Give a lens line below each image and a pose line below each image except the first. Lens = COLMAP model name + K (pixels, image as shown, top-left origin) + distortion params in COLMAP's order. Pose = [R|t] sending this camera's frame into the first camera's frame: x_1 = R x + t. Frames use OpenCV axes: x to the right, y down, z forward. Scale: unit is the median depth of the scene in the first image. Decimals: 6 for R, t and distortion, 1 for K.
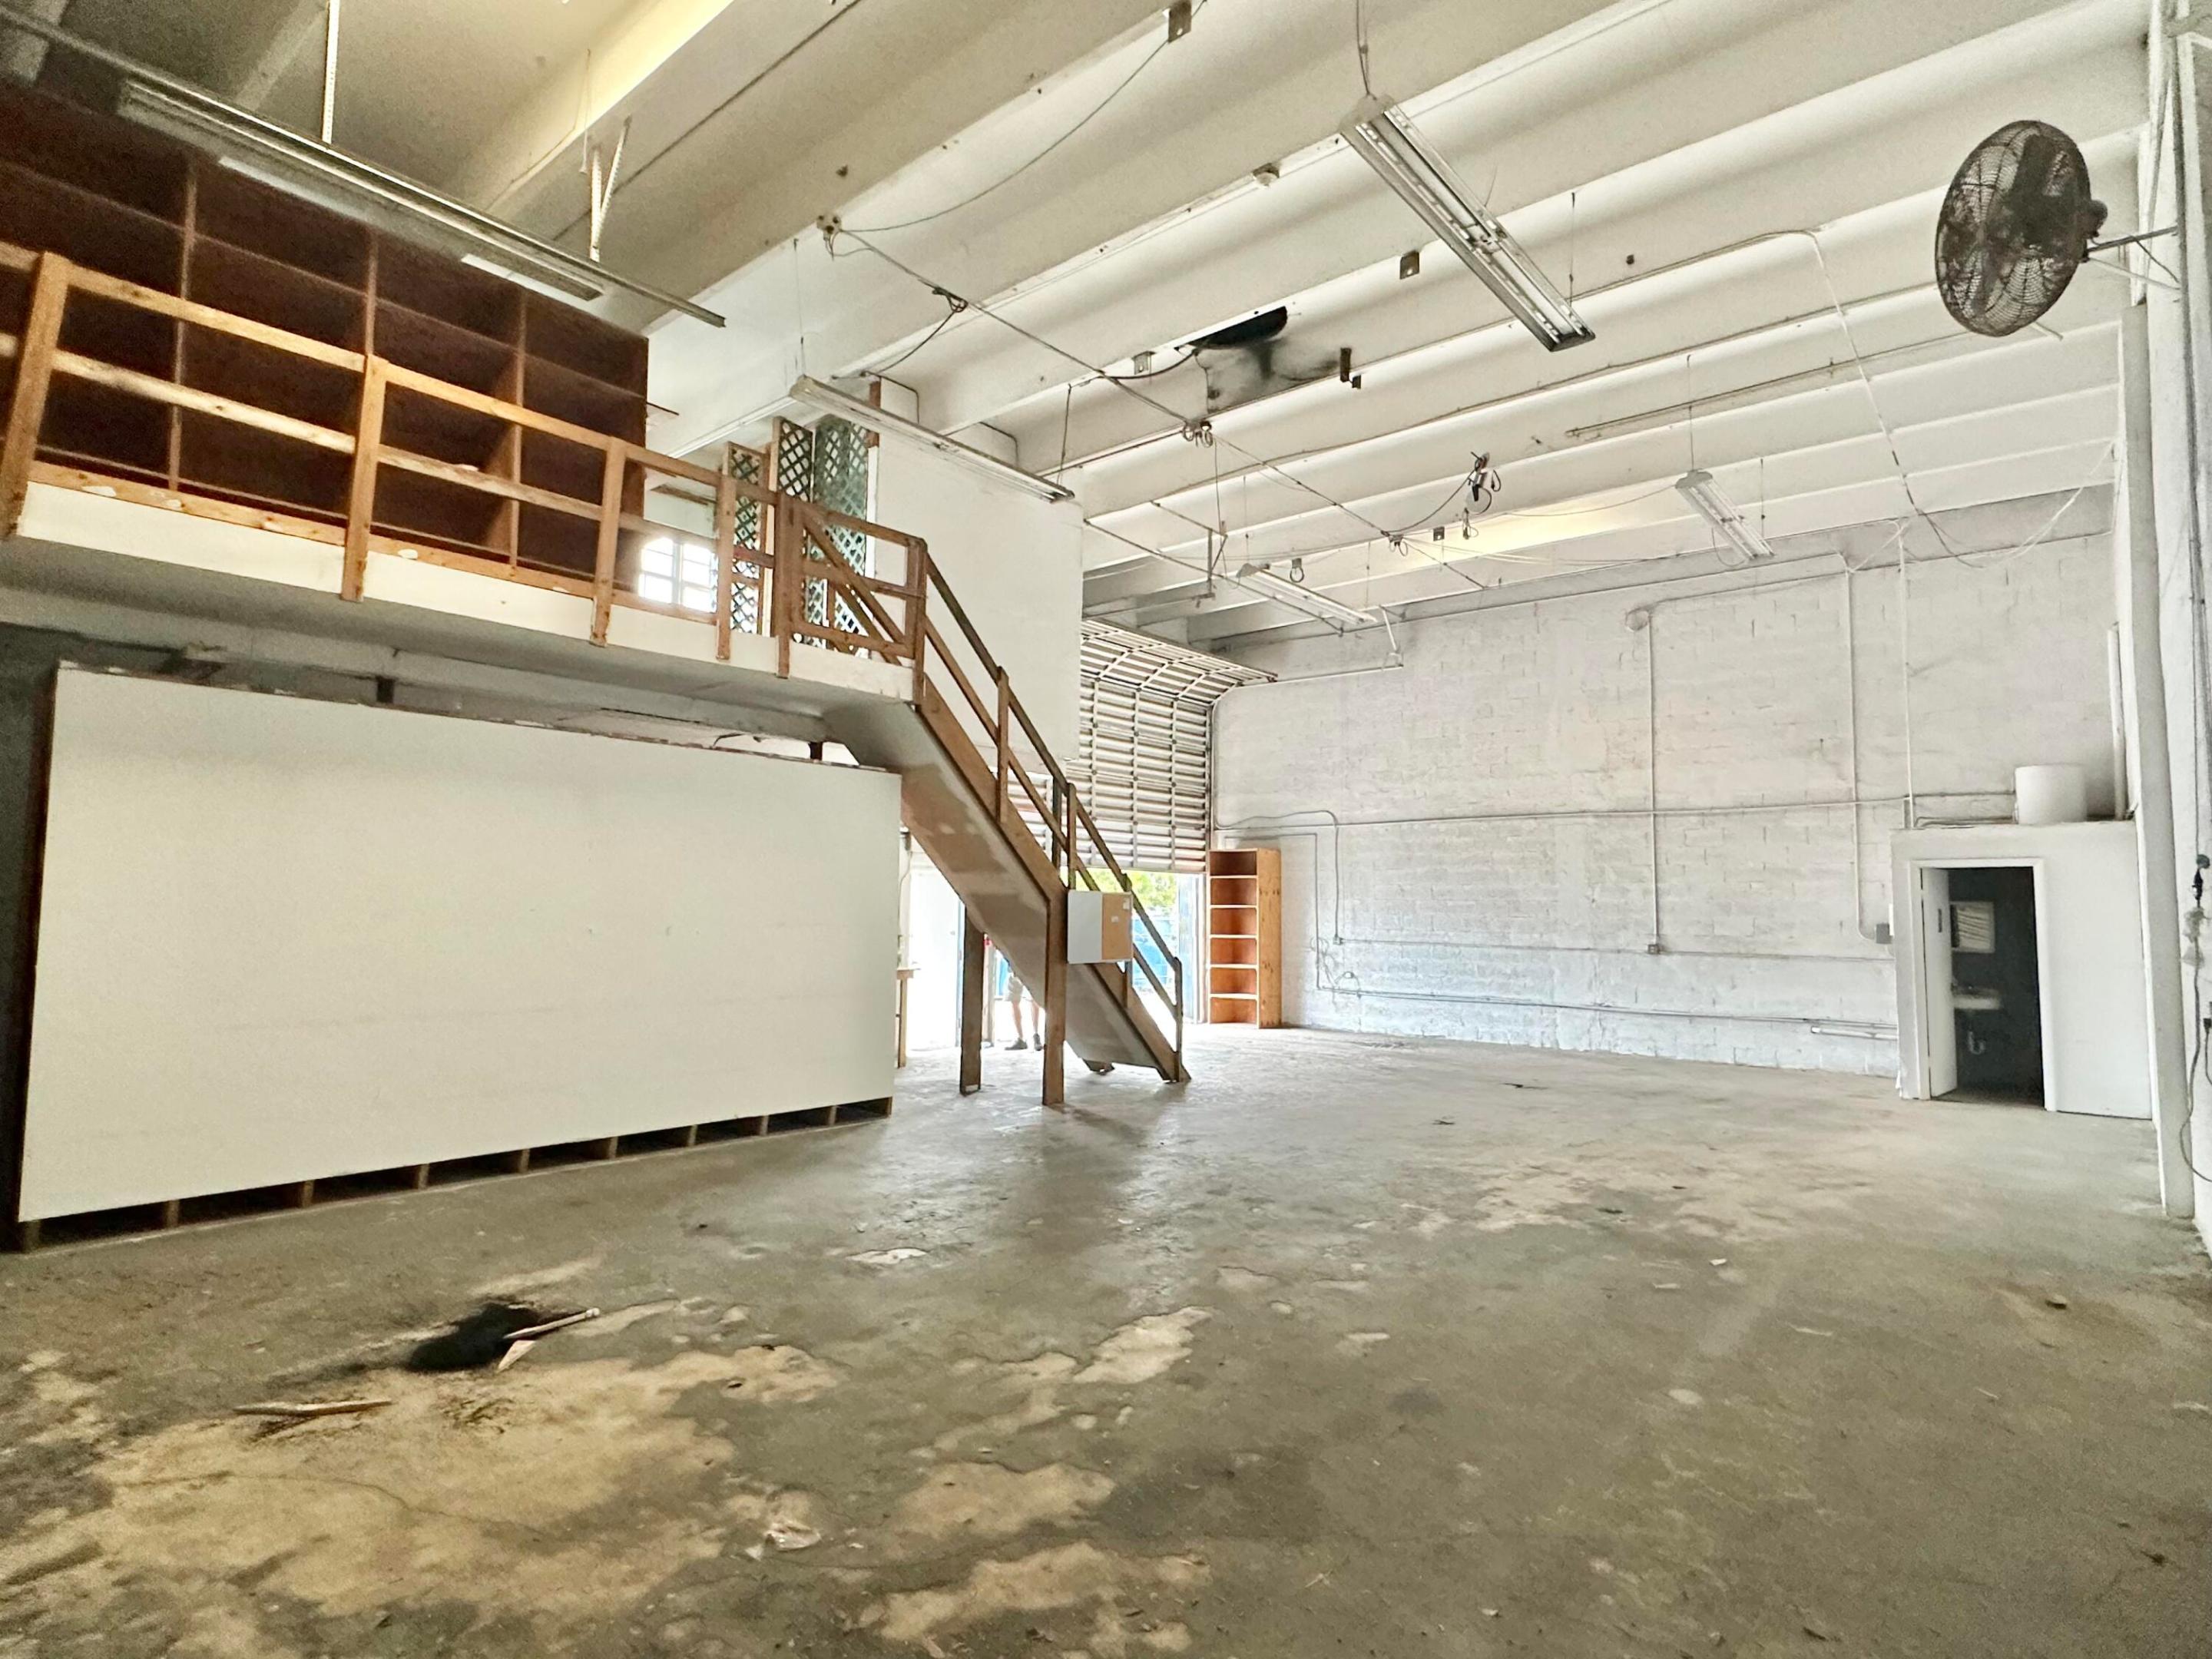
lens RADIAL K [[1171.8, 0, 1106.0], [0, 1171.8, 829.5], [0, 0, 1]] dist [-0.001098, -0.000410]
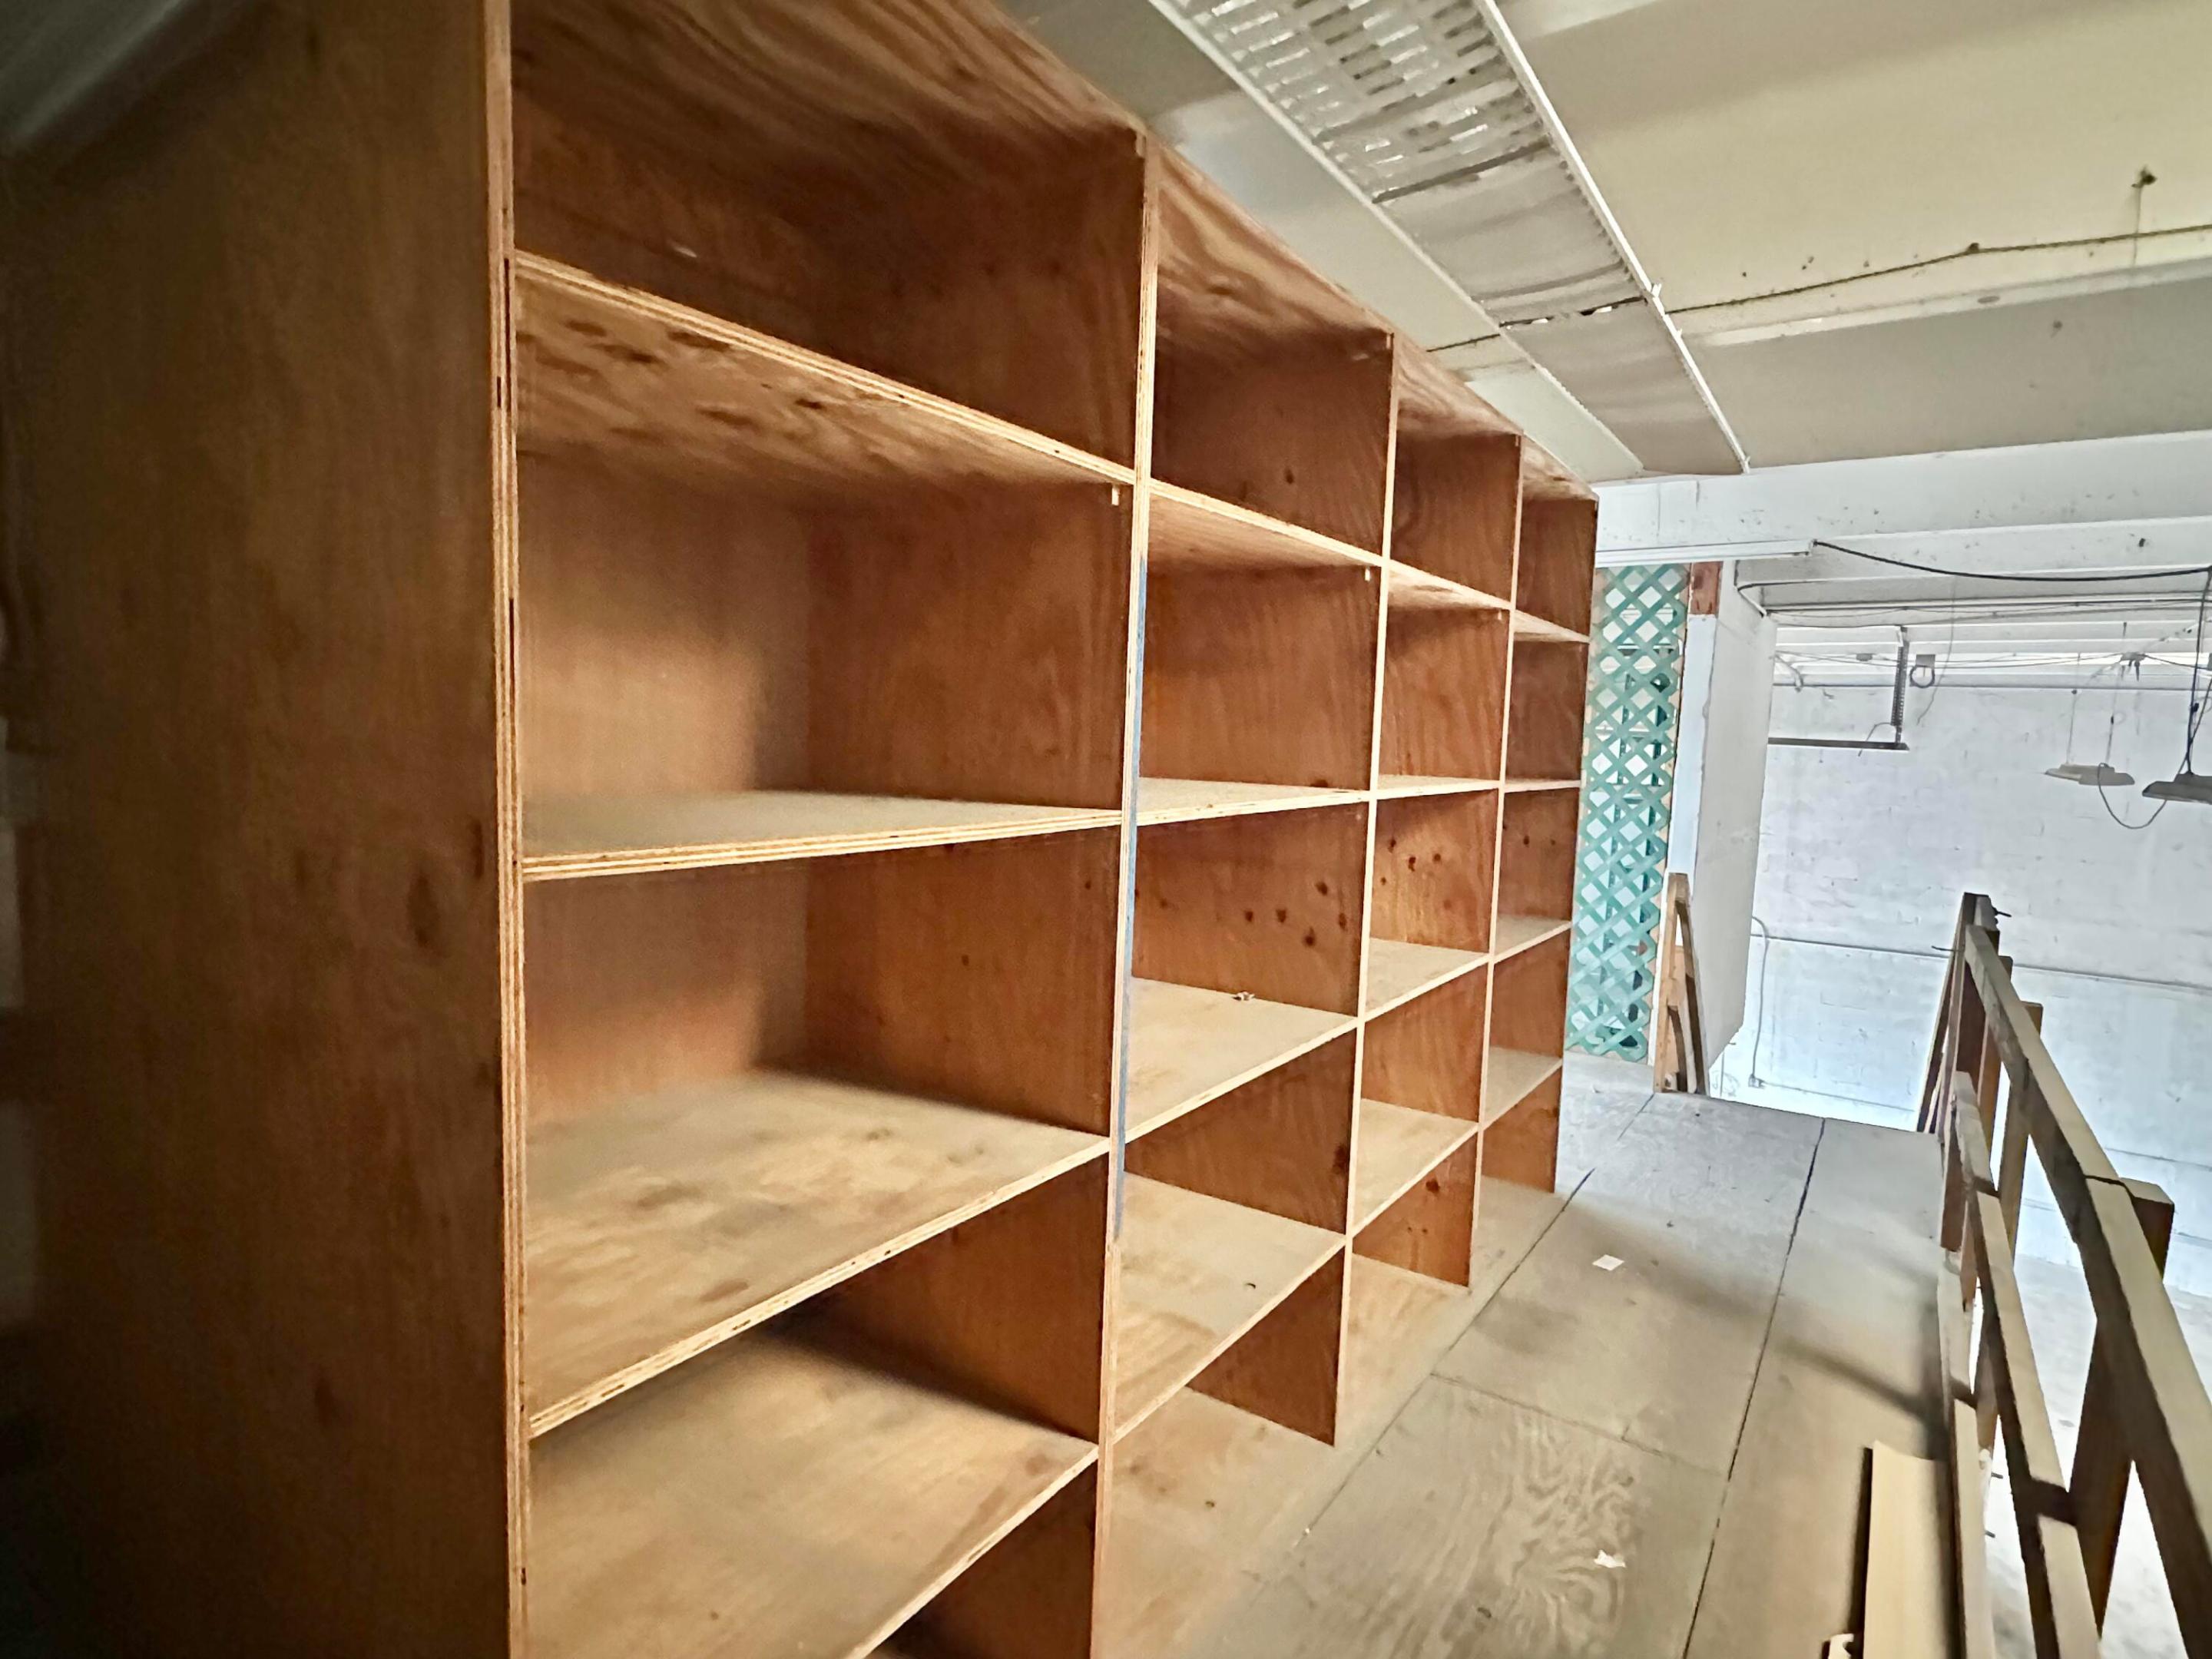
lens RADIAL K [[1171.8, 0, 1106.0], [0, 1171.8, 829.5], [0, 0, 1]] dist [-0.001098, -0.000410]
pose [[0.995354, 0.018791, 0.094434, -0.328608], [-0.033759, 0.986620, 0.159501, -0.192073], [-0.090173, -0.161948, 0.982671, 0.299640]]
